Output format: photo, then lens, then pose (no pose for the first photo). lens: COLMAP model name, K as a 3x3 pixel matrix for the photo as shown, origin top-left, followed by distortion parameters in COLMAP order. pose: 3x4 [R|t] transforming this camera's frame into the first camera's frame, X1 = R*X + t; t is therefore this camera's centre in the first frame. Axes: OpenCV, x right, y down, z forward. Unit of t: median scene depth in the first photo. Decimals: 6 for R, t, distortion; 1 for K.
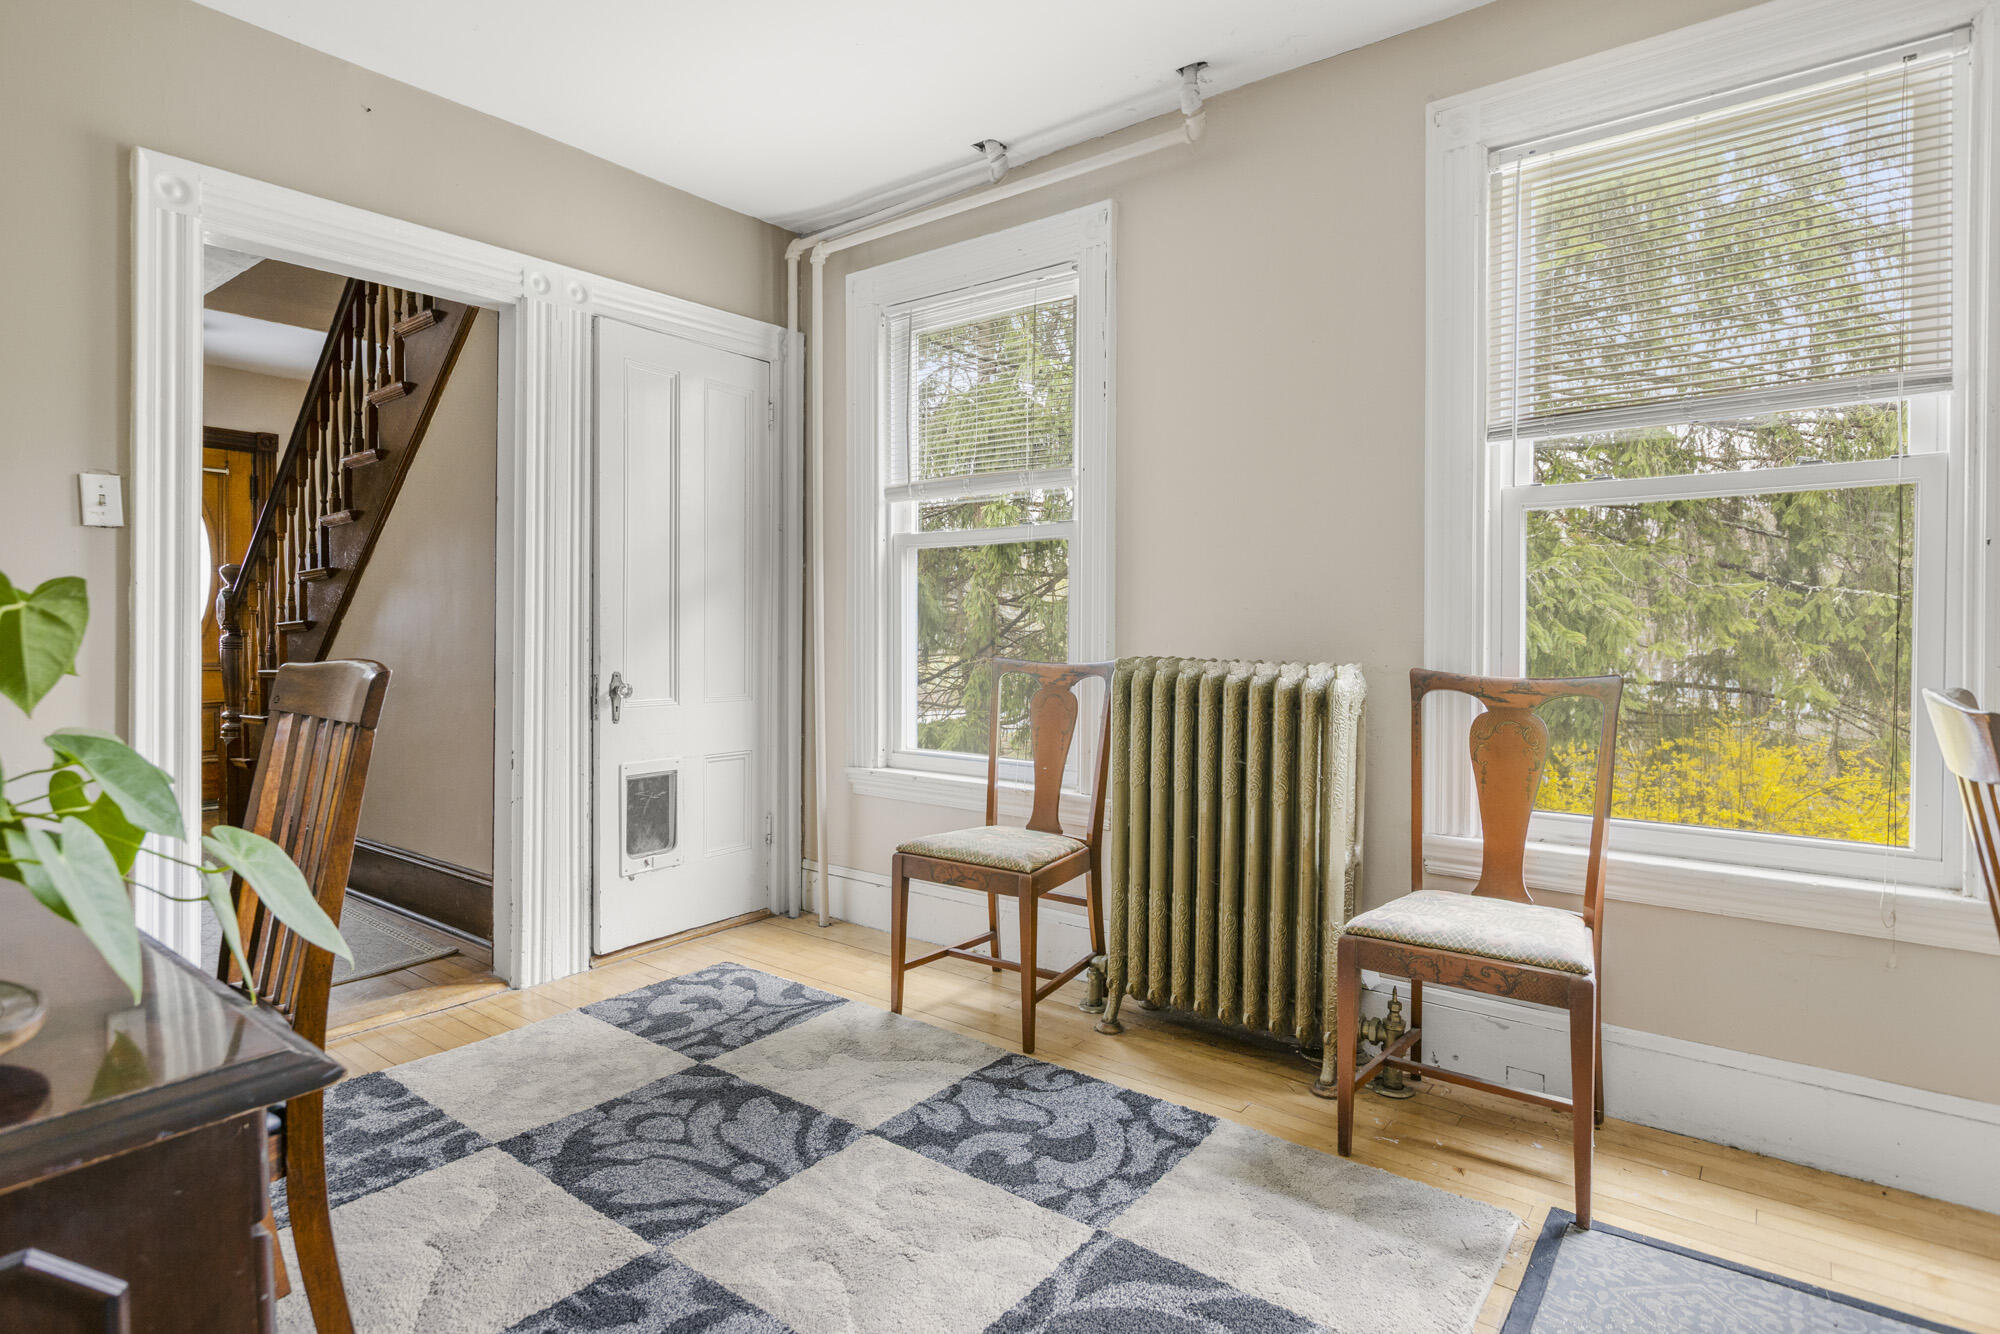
lens RADIAL K [[1042.1, 0, 998.5], [0, 1042.1, 647.2], [0, 0, 1]] dist [0.005155, 0.000228]
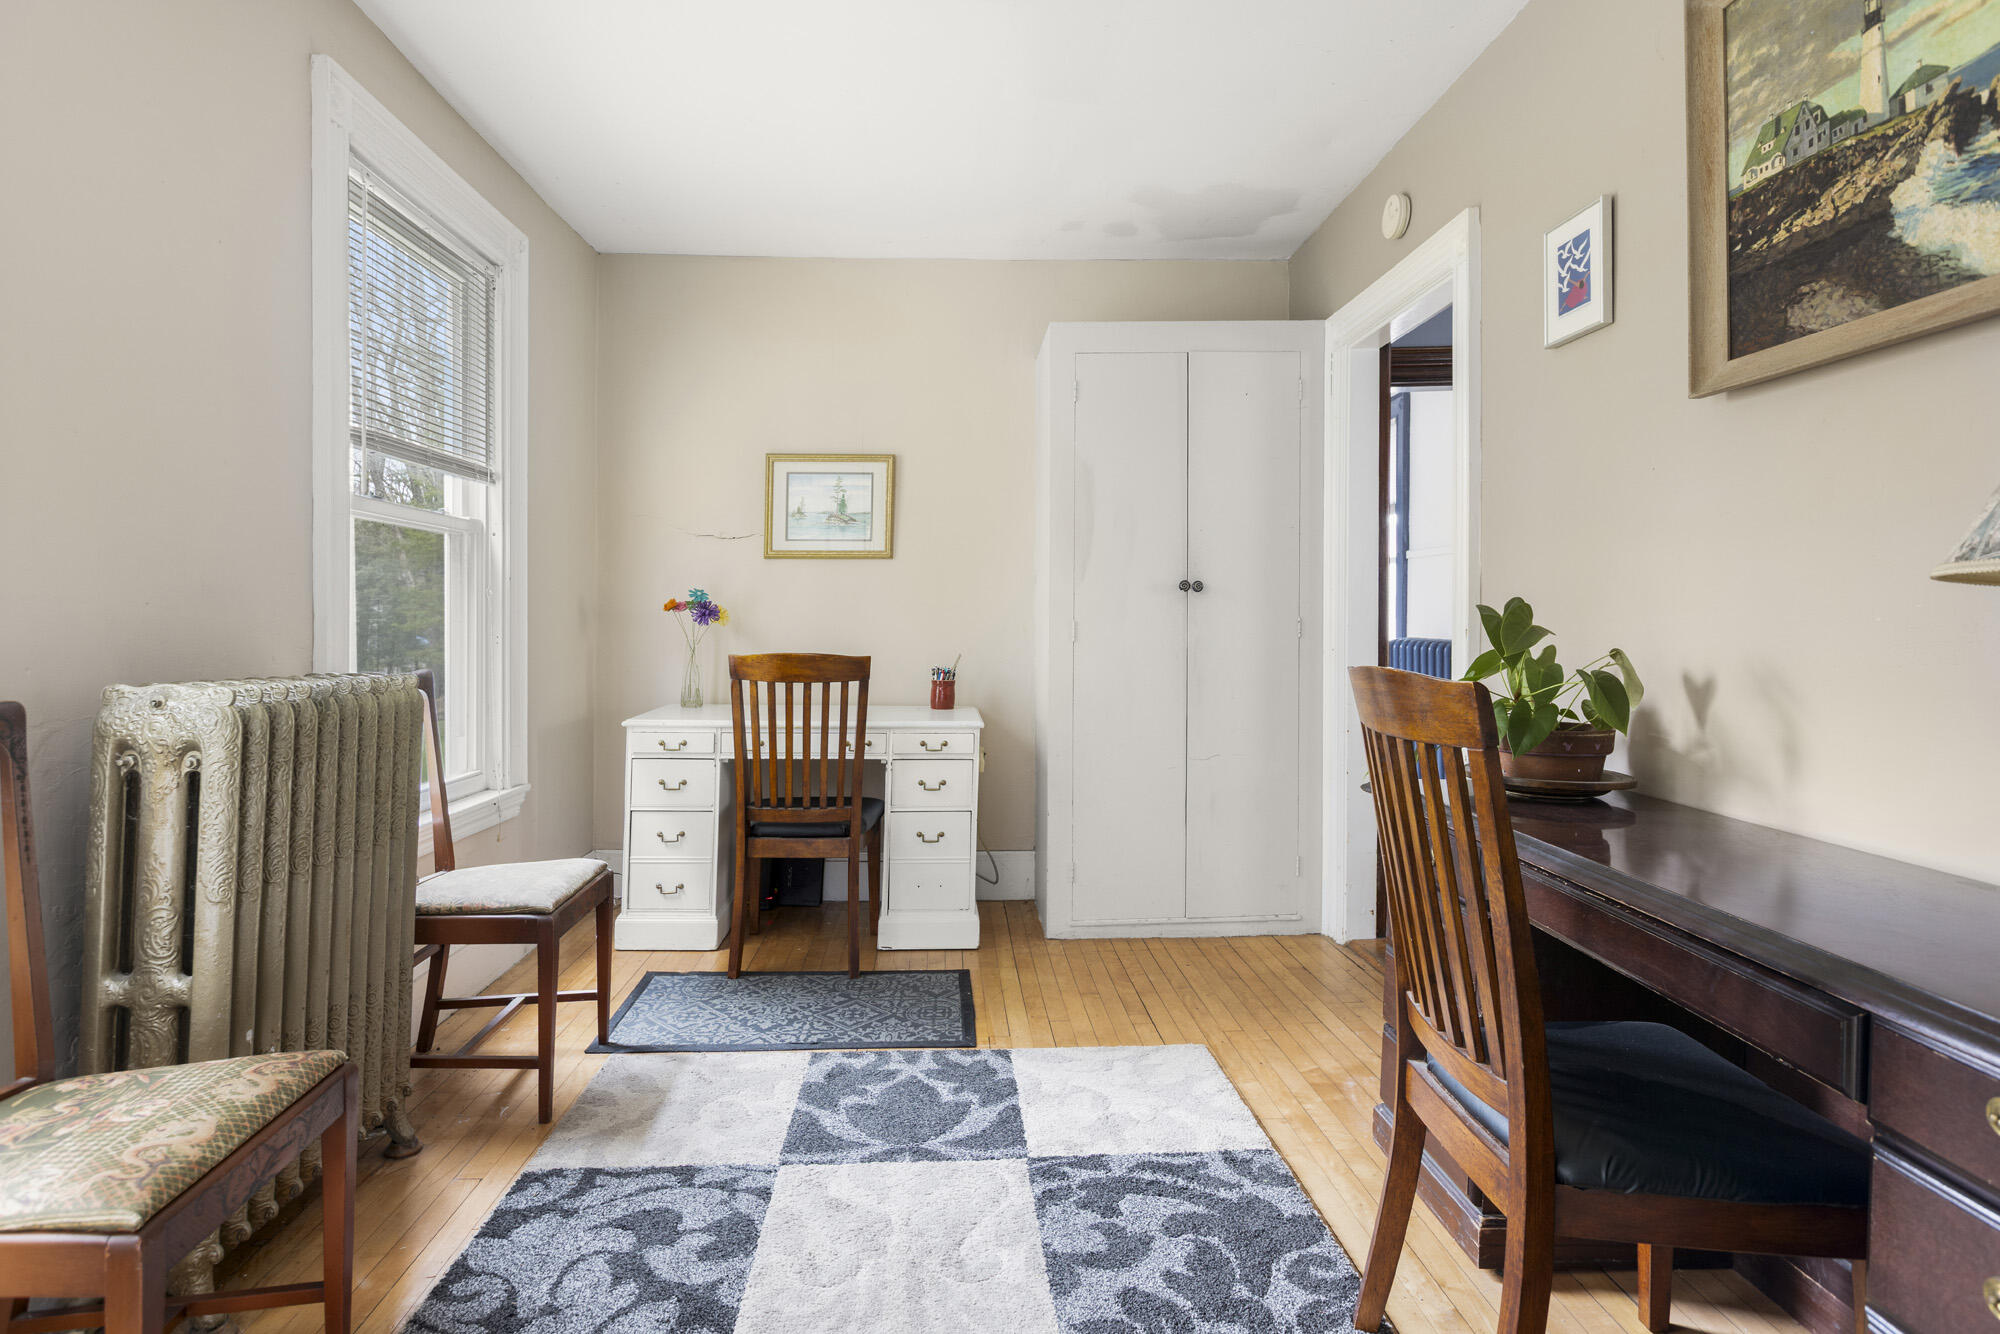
lens RADIAL K [[1042.1, 0, 1000.2], [0, 1042.1, 596.8], [0, 0, 1]] dist [0.005155, 0.000228]
pose [[-0.654325, 0.014444, 0.756075, -0.813865], [0.016545, 0.999852, -0.004782, -0.045746], [-0.756032, 0.009380, -0.654467, 1.360175]]
